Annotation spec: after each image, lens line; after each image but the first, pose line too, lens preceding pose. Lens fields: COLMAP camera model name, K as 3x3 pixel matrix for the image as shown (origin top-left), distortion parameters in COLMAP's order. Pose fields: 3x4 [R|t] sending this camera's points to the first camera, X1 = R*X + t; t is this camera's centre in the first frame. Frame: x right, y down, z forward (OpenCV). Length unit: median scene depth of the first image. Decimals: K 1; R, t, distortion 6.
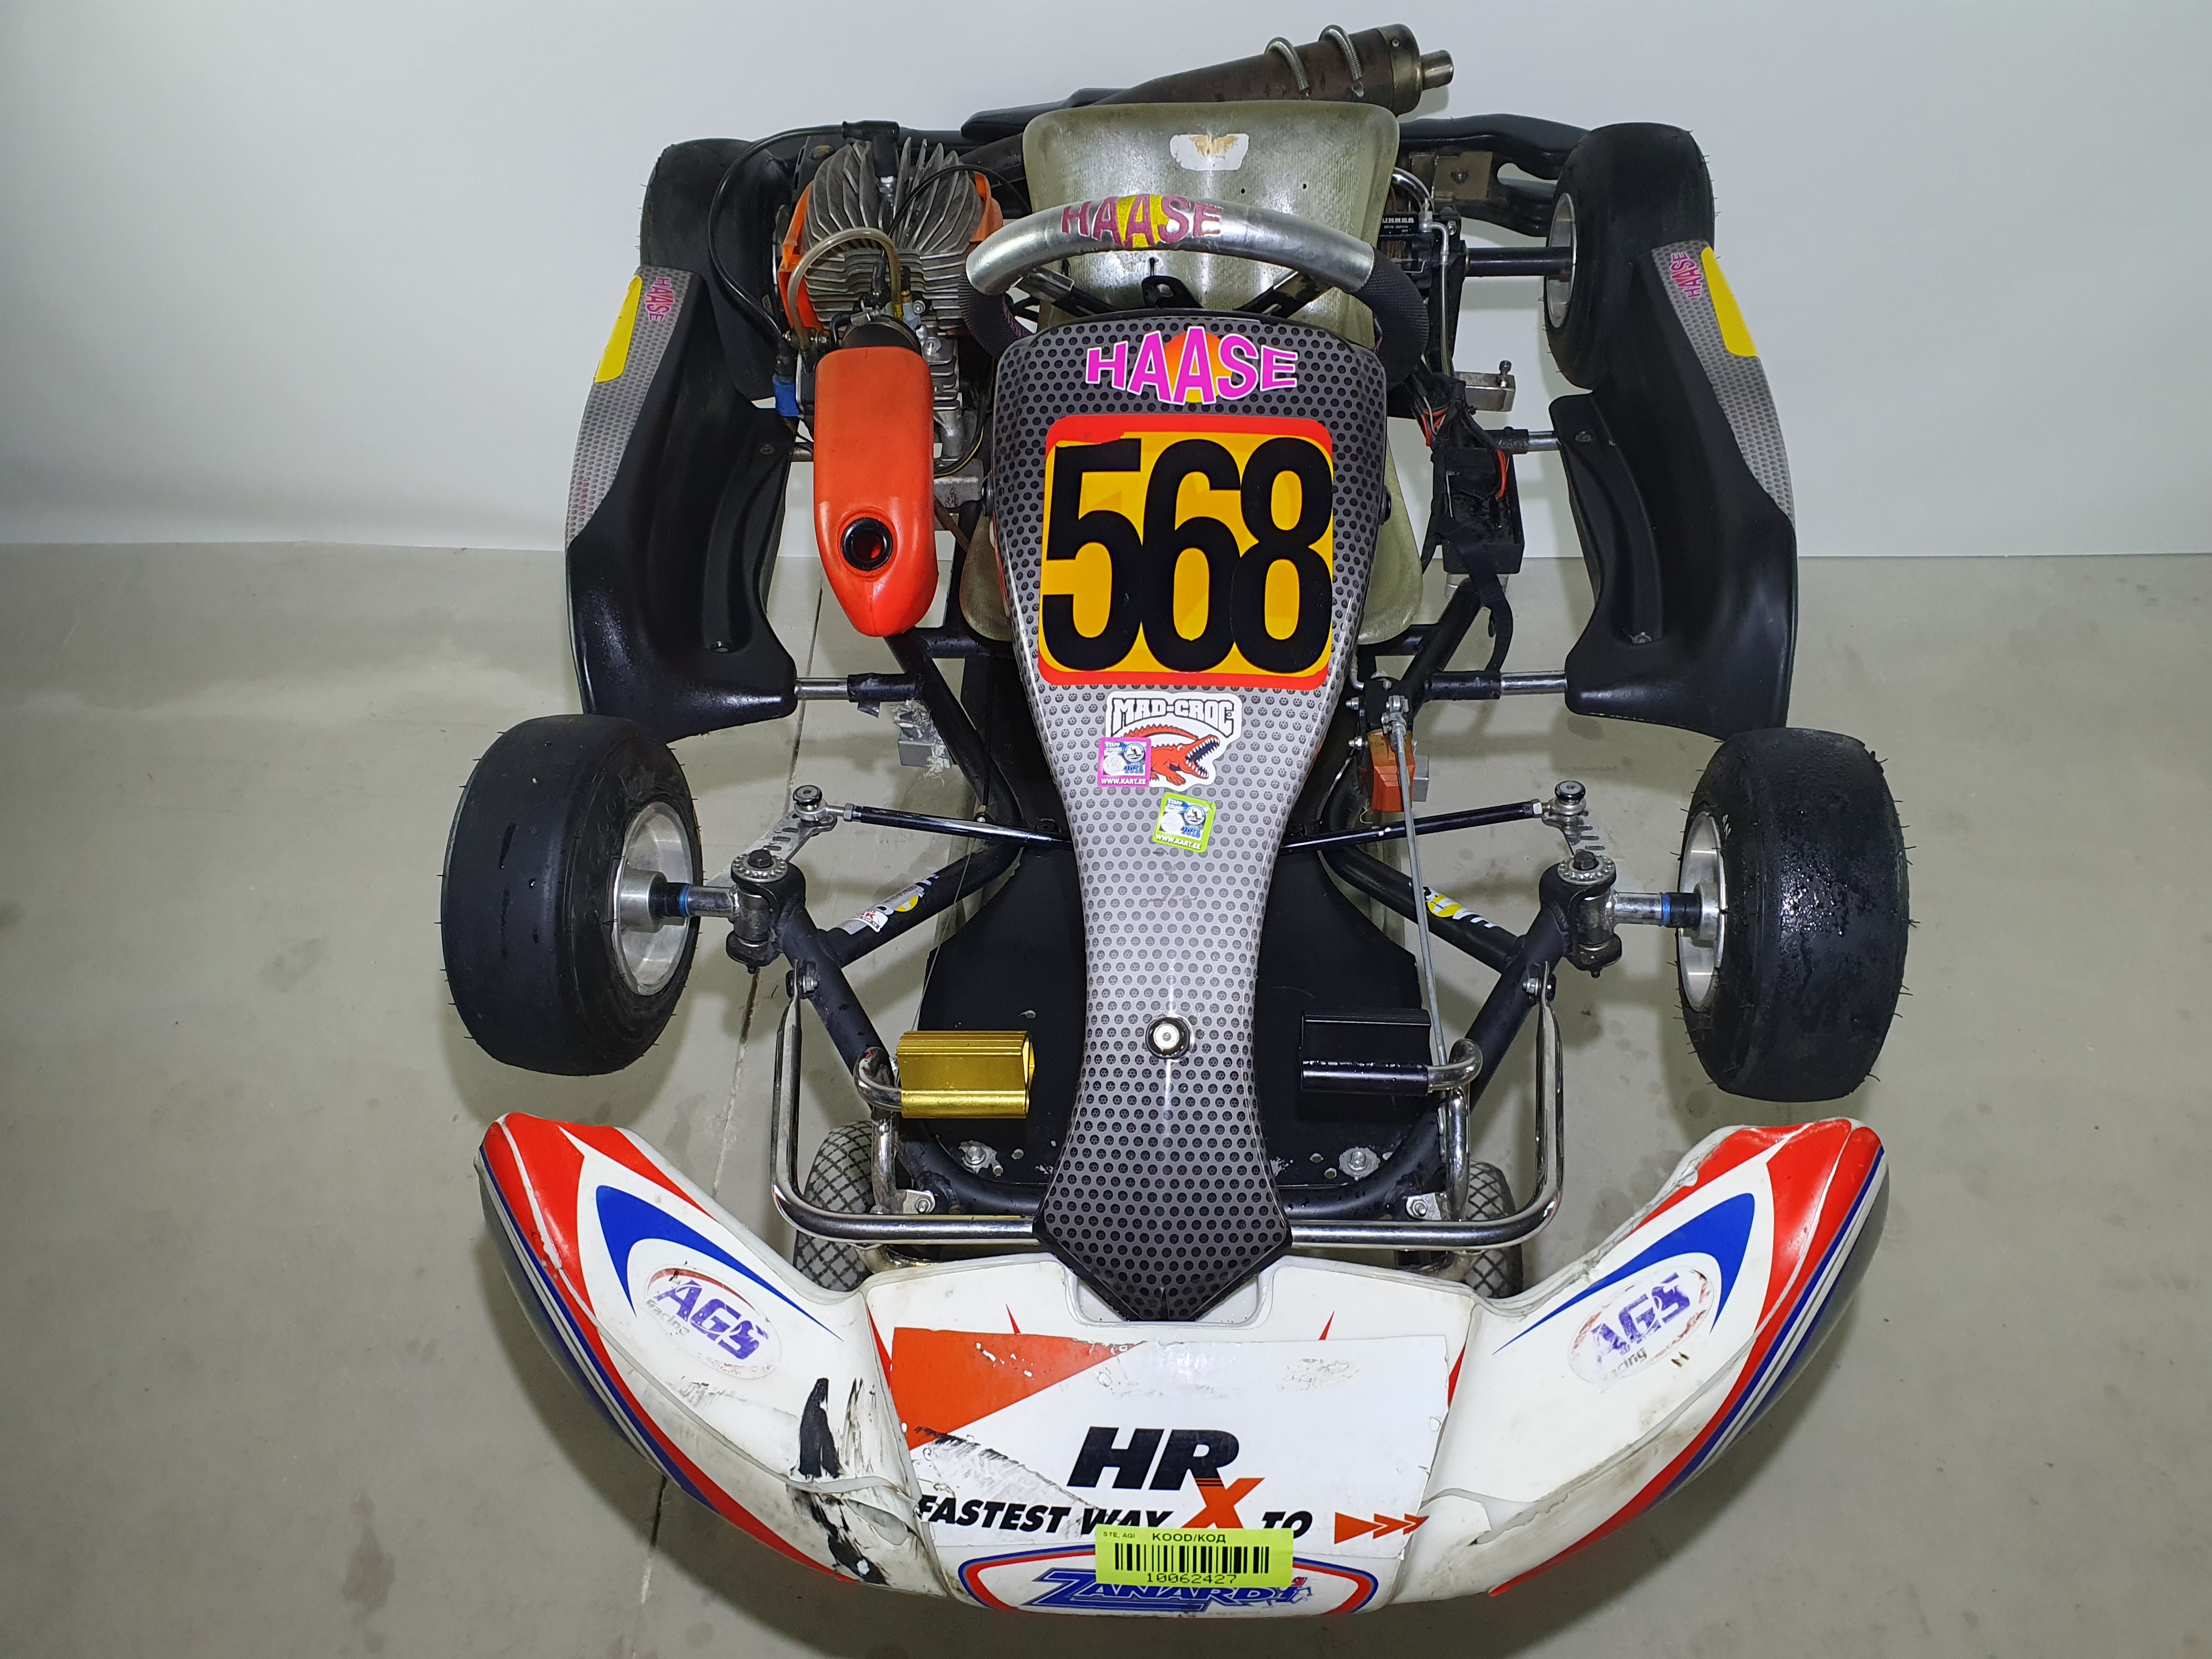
lens RADIAL K [[1665.0, 0, 1093.9], [0, 1665.0, 840.7], [0, 0, 1]] dist [0.007747, -0.029354]
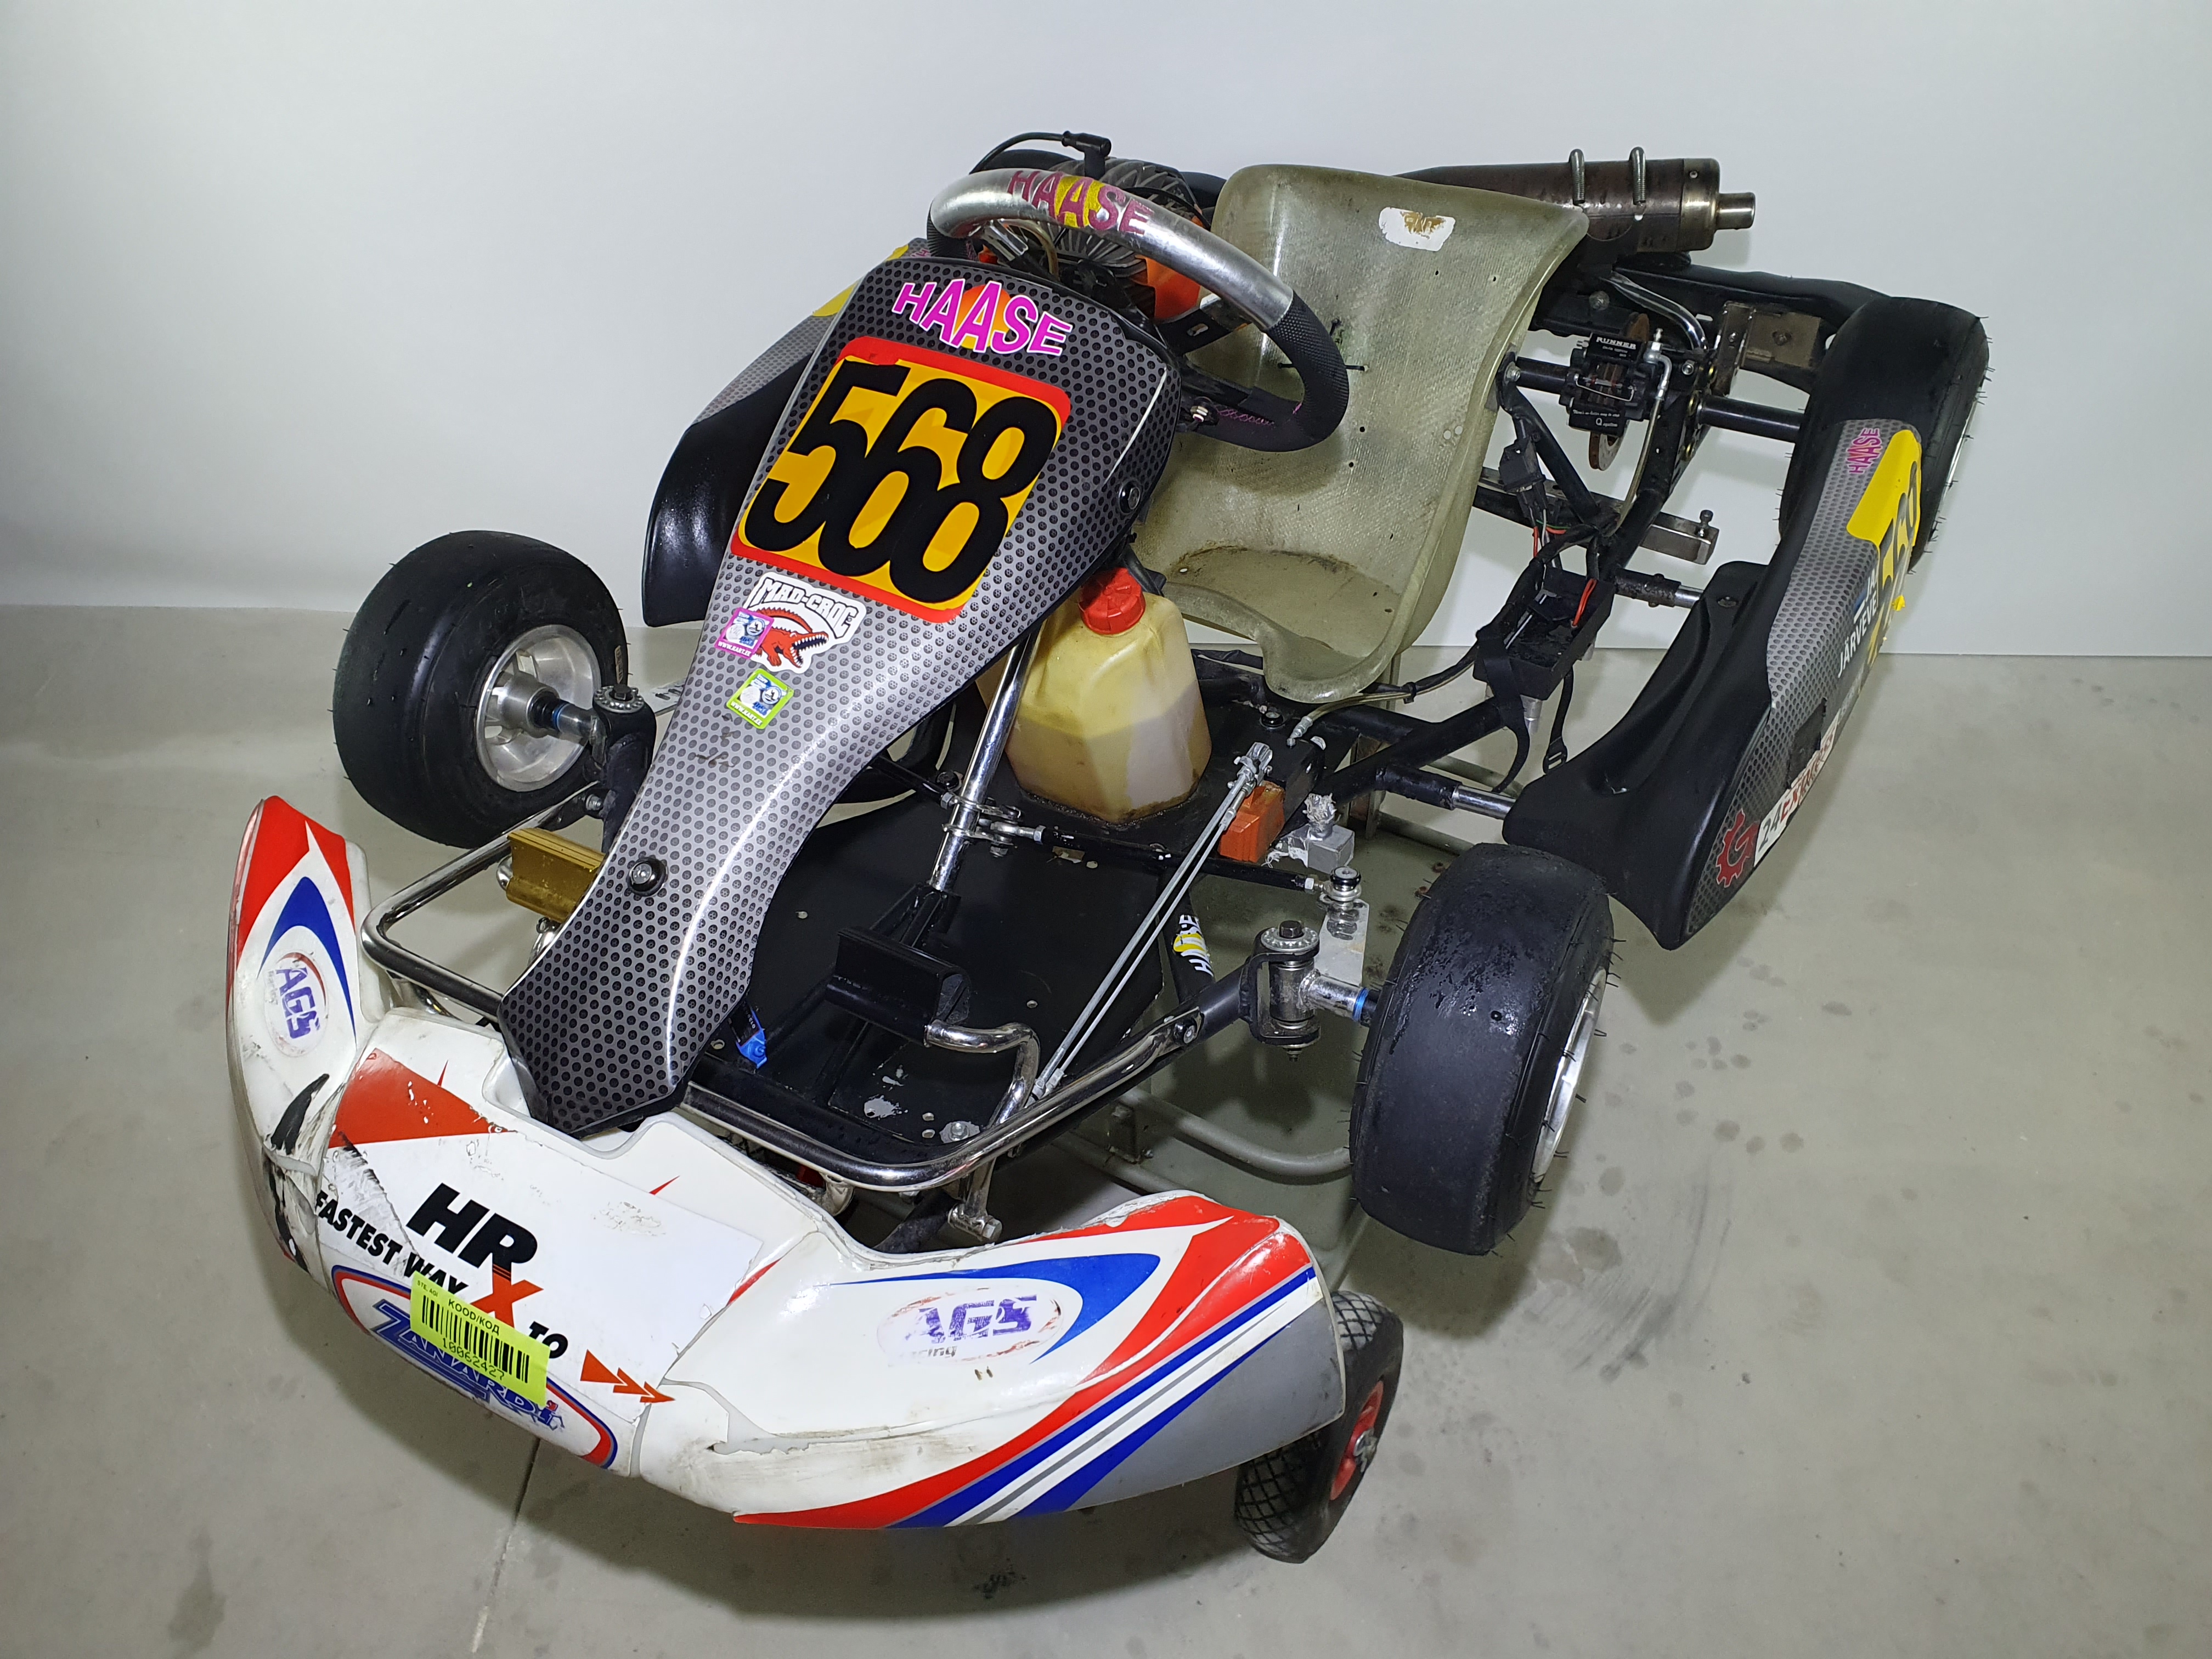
lens RADIAL K [[1665.0, 0, 1101.6], [0, 1665.0, 815.4], [0, 0, 1]] dist [0.007747, -0.029354]
pose [[0.891870, 0.308127, -0.331098, 0.601423], [-0.334541, 0.942064, -0.024437, 0.012044], [0.304386, 0.132561, 0.943280, 0.078624]]
